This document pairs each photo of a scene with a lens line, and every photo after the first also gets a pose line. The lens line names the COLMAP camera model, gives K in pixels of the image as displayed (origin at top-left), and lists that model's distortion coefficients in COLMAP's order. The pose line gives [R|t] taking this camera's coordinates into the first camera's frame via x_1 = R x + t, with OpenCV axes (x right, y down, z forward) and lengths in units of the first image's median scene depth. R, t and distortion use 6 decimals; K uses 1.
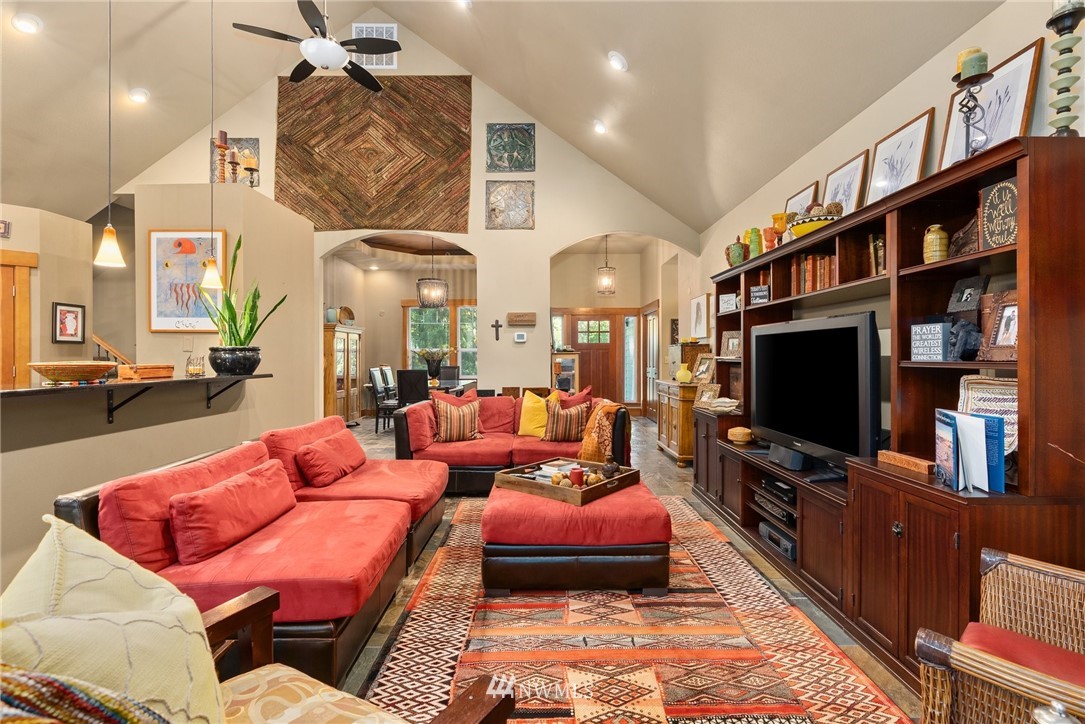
lens RADIAL K [[489.7, 0, 543.2], [0, 489.7, 357.1], [0, 0, 1]] dist [-0.009651, 0.000454]
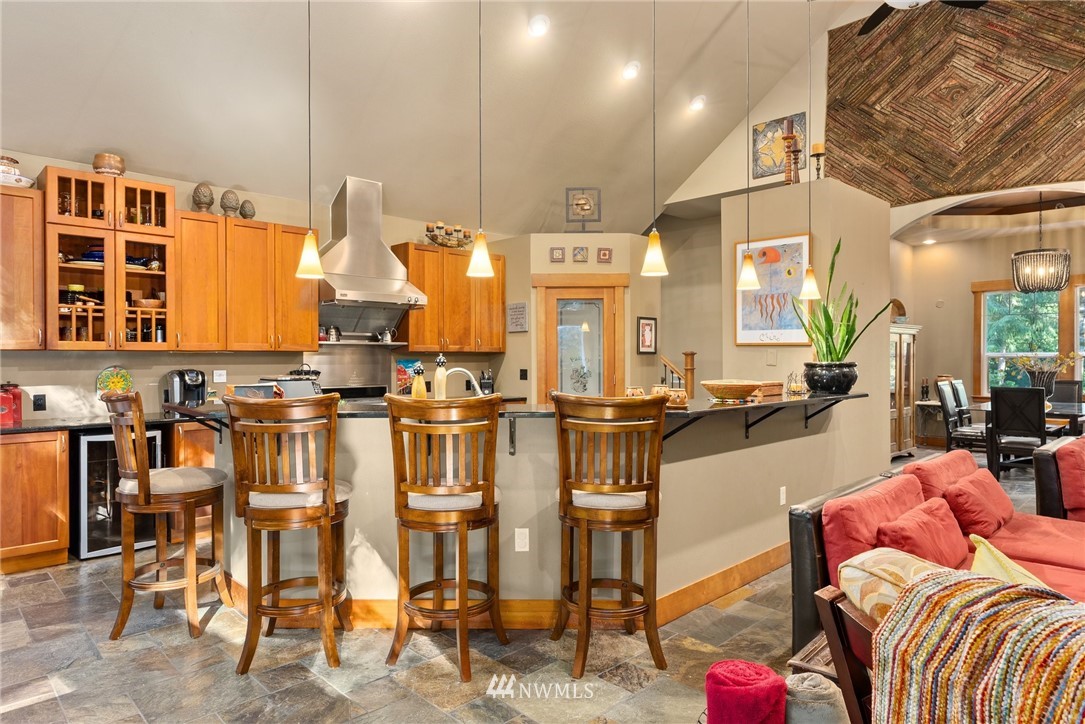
lens RADIAL K [[651.9, 0, 542.5], [0, 651.9, 362.0], [0, 0, 1]] dist [-0.003011, 0.003429]
pose [[0.697255, 0.007932, -0.716780, -0.081464], [-0.001978, 0.999956, 0.009141, -0.018496], [0.716821, -0.004956, 0.697240, -0.133692]]
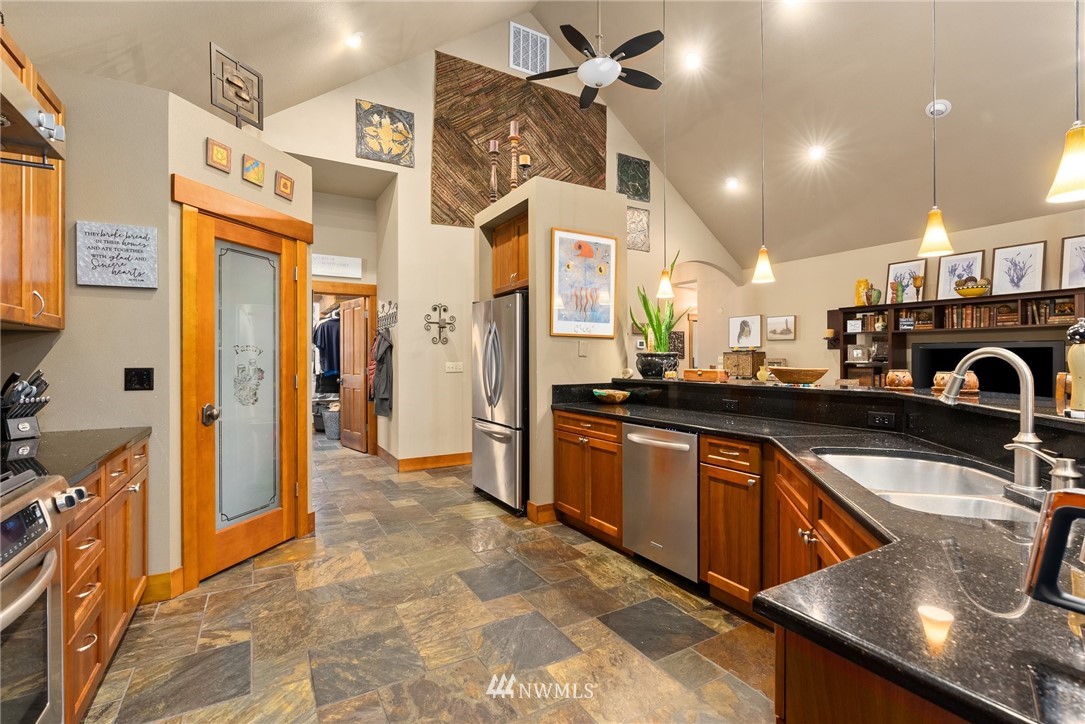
lens RADIAL K [[489.7, 0, 543.2], [0, 489.7, 357.1], [0, 0, 1]] dist [-0.009651, 0.000454]
pose [[0.866570, 0.005477, 0.499025, -0.822433], [-0.002482, 0.999975, -0.006665, -0.002410], [-0.499049, 0.004537, 0.866562, 0.118402]]
